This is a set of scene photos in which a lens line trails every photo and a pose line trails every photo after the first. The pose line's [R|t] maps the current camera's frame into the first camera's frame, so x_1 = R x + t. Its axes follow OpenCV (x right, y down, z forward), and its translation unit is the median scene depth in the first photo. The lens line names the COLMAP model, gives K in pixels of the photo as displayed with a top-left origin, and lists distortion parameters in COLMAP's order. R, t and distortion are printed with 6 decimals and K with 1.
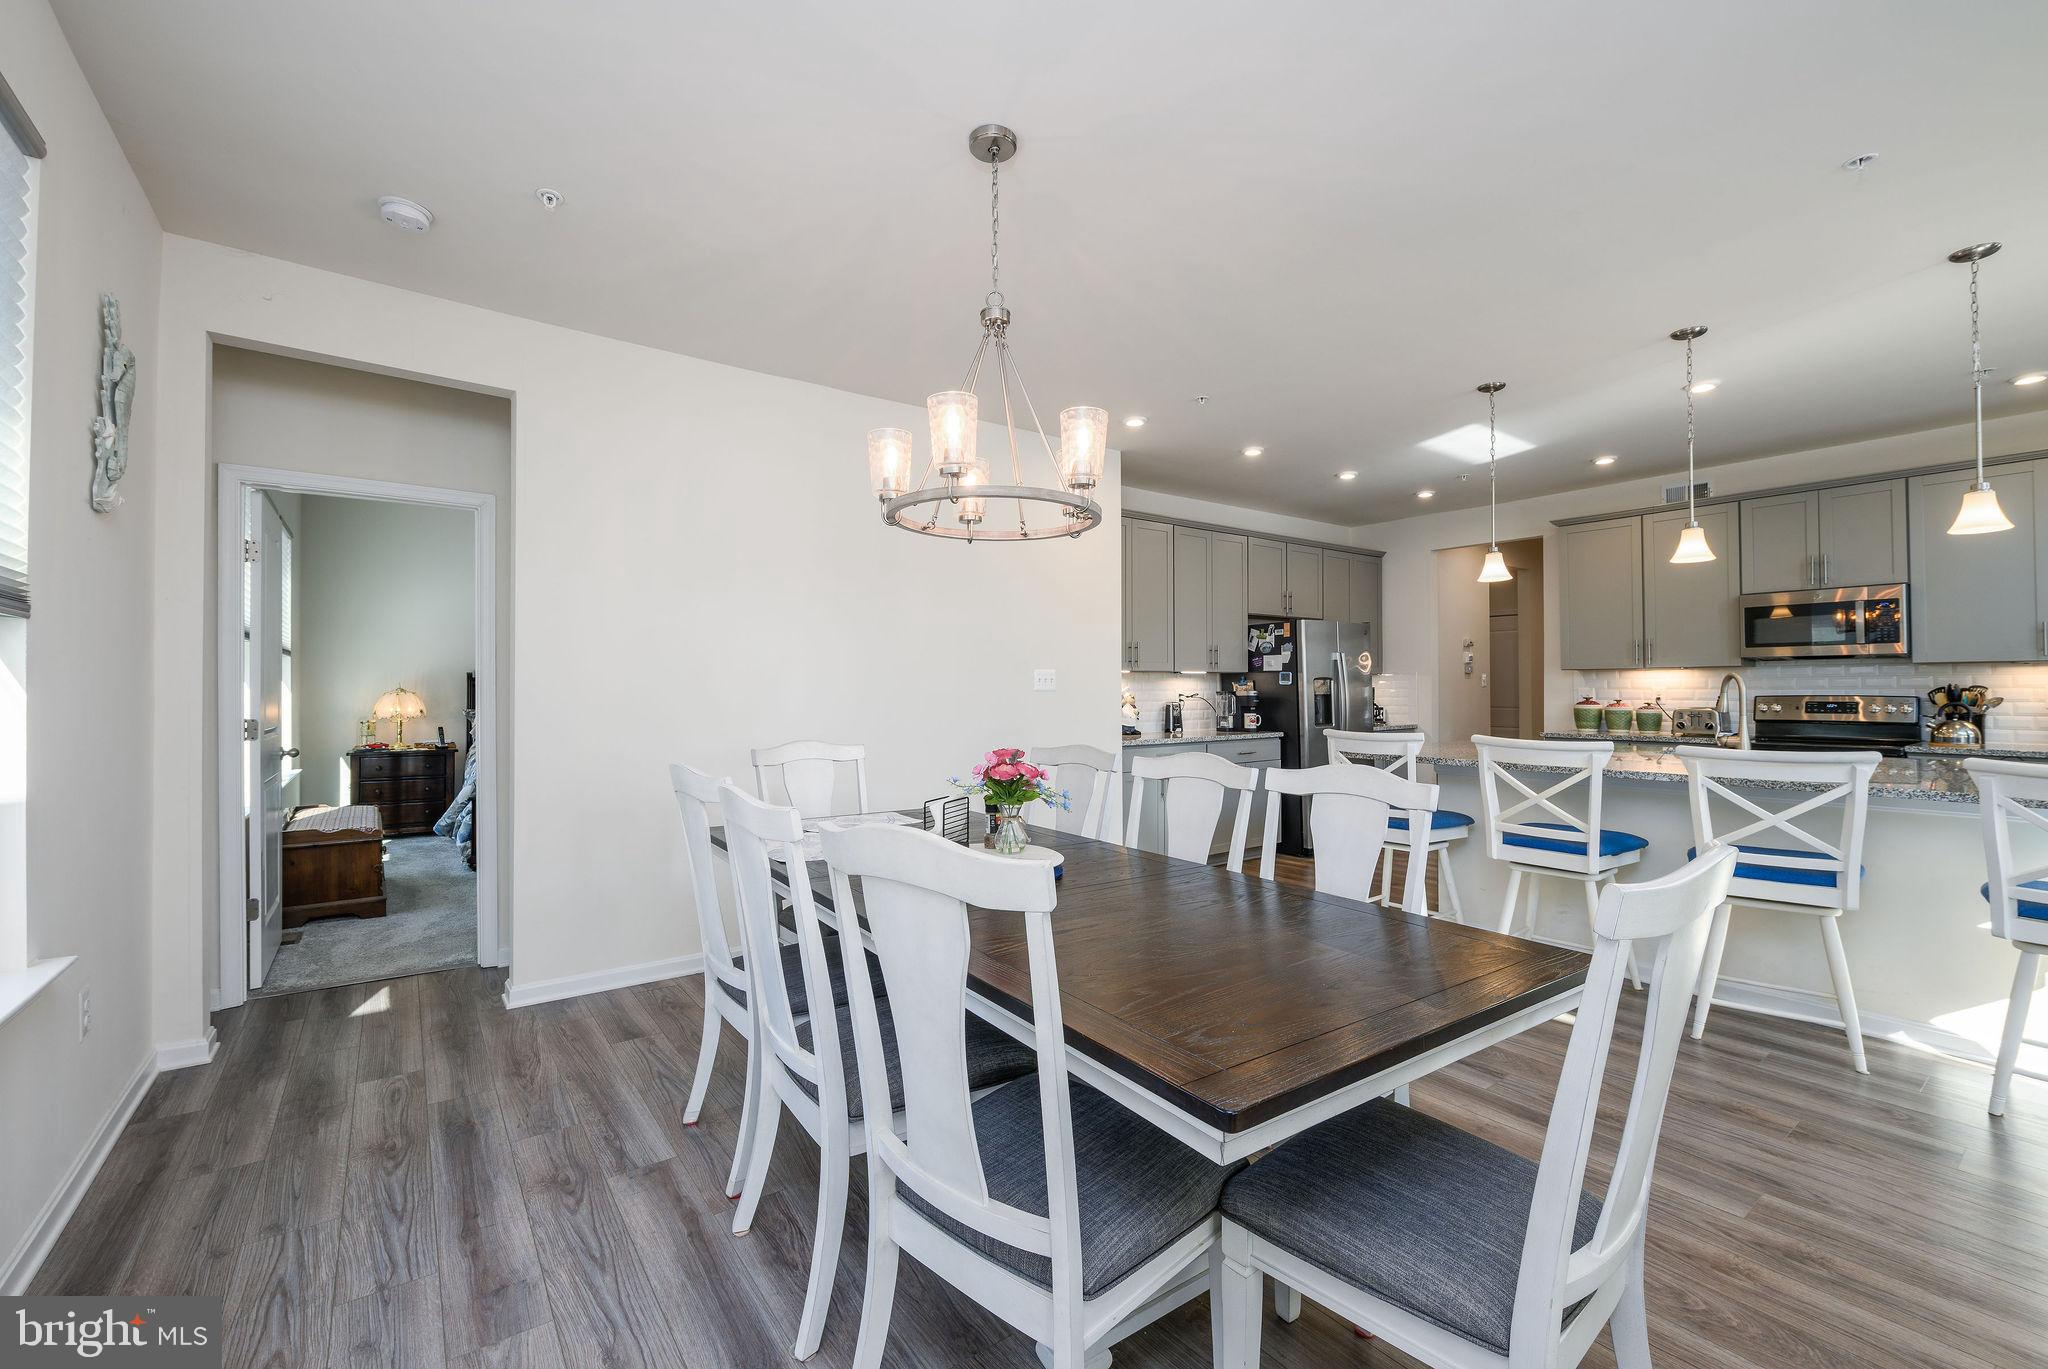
lens RADIAL K [[874.1, 0, 1014.8], [0, 874.1, 694.0], [0, 0, 1]] dist [-0.002116, 0.000235]
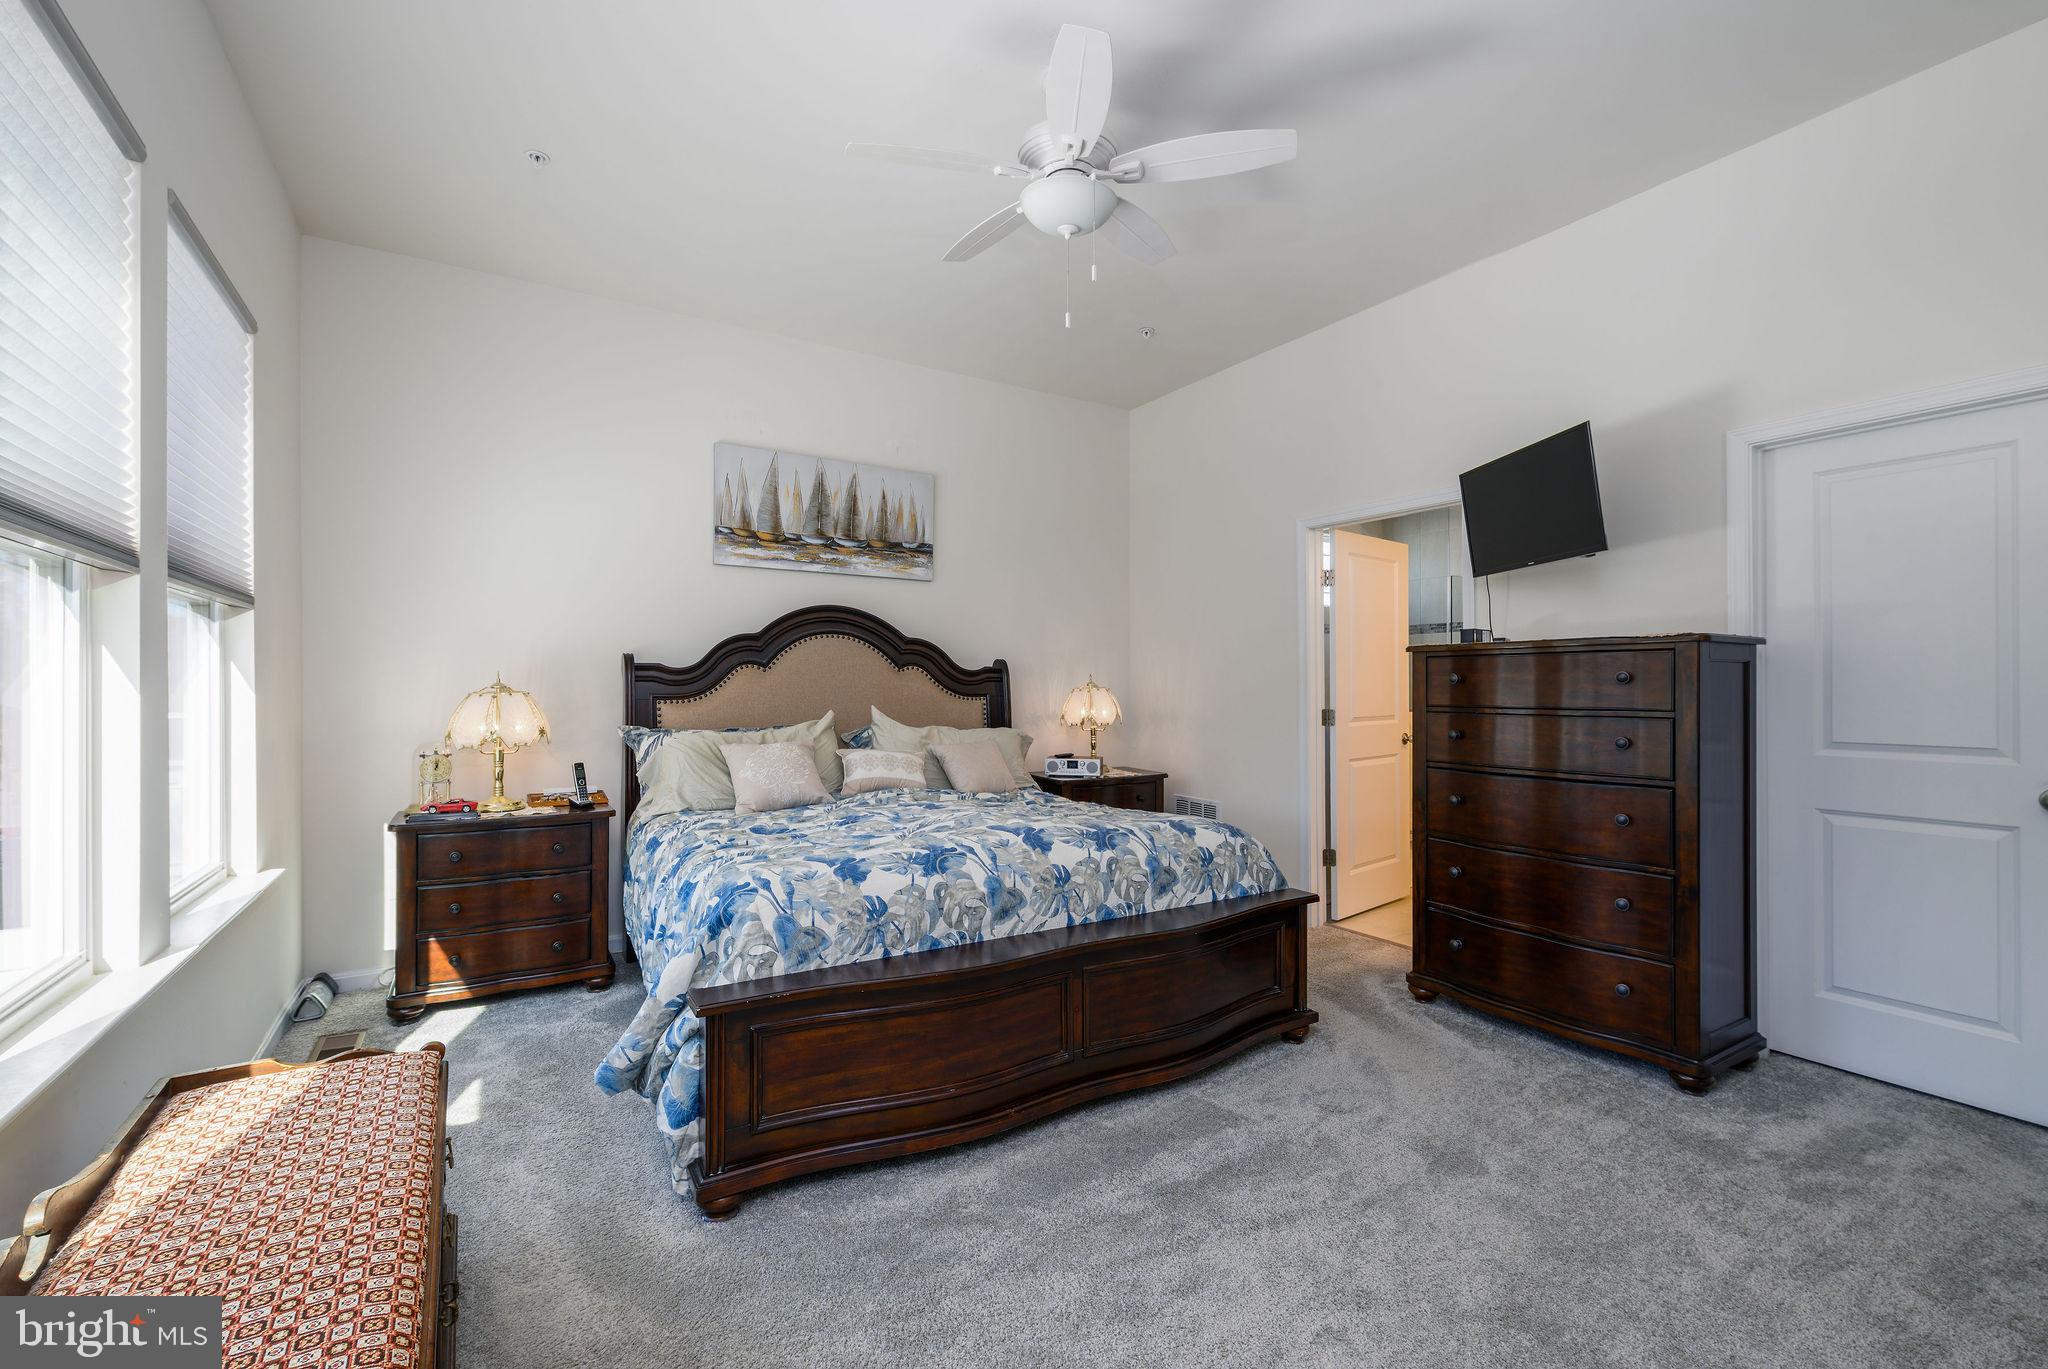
lens RADIAL K [[875.6, 0, 1013.4], [0, 875.6, 676.1], [0, 0, 1]] dist [0.000111, -0.000411]
pose [[0.996872, -0.009729, -0.078427, -0.386977], [0.008691, 0.999870, -0.013566, -0.000945], [0.078549, 0.012842, 0.996828, 0.545561]]
